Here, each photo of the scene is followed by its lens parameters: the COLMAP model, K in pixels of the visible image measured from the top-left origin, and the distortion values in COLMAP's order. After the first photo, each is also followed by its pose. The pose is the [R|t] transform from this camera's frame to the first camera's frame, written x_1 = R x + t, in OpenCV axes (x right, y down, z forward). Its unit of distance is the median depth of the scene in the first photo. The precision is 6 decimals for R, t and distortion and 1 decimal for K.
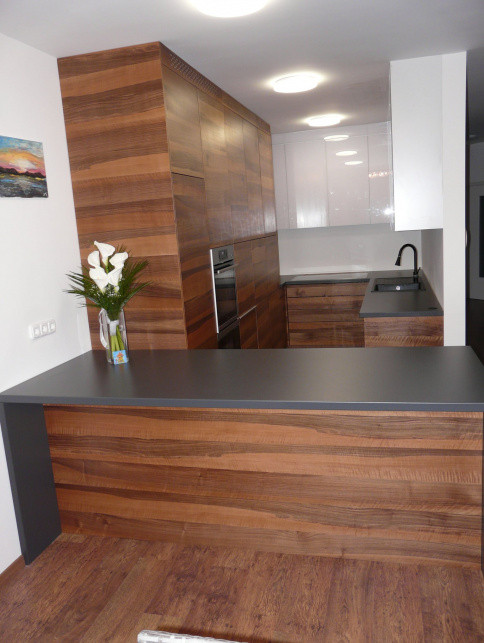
lens RADIAL K [[534.7, 0, 240.2], [0, 534.7, 322.6], [0, 0, 1]] dist [-0.063760, -0.010678]
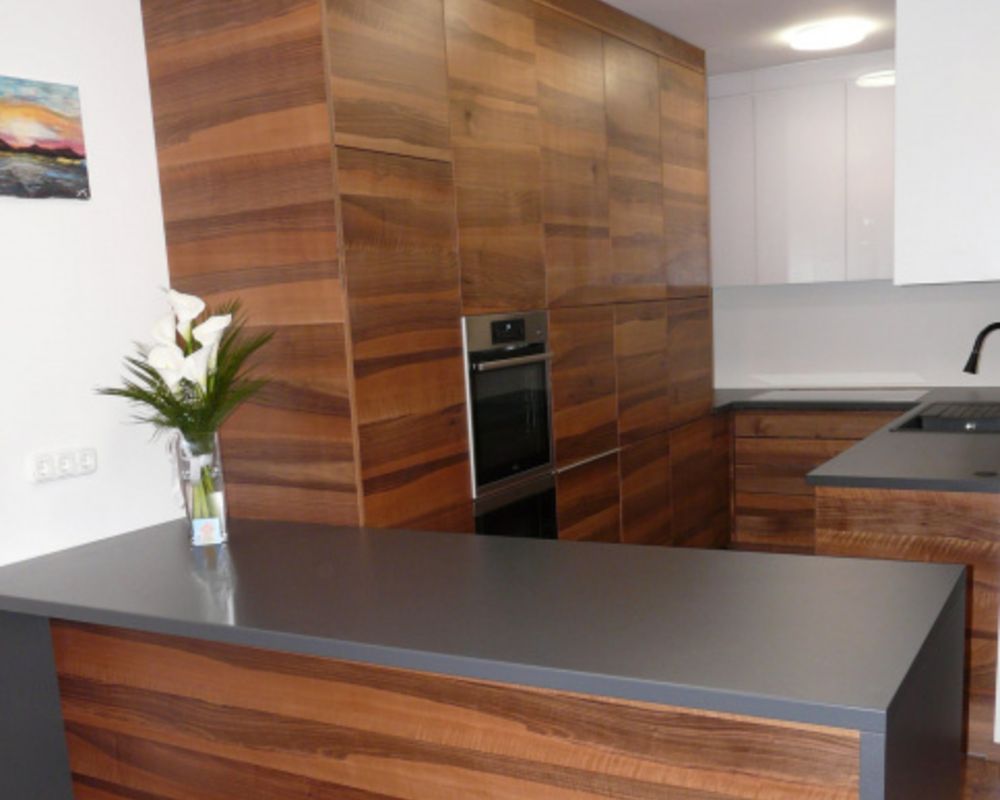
lens RADIAL K [[1102.0, 0, 500.8], [0, 1102.0, 520.5], [0, 0, 1]] dist [-0.048895, 0.000000]
pose [[0.967248, 0.069848, -0.244035, 0.270641], [-0.062060, 0.997292, 0.039466, -0.001196], [0.246131, -0.023028, 0.968963, 0.096721]]
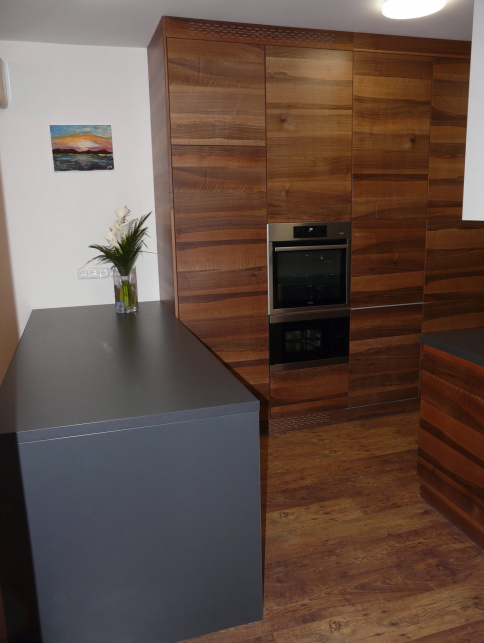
lens RADIAL K [[534.7, 0, 240.1], [0, 534.7, 319.7], [0, 0, 1]] dist [-0.063760, -0.010678]
pose [[0.528046, 0.233001, -0.816626, 0.868394], [-0.171452, 0.971072, 0.166204, -0.147970], [0.831728, 0.052249, 0.552719, 0.560775]]
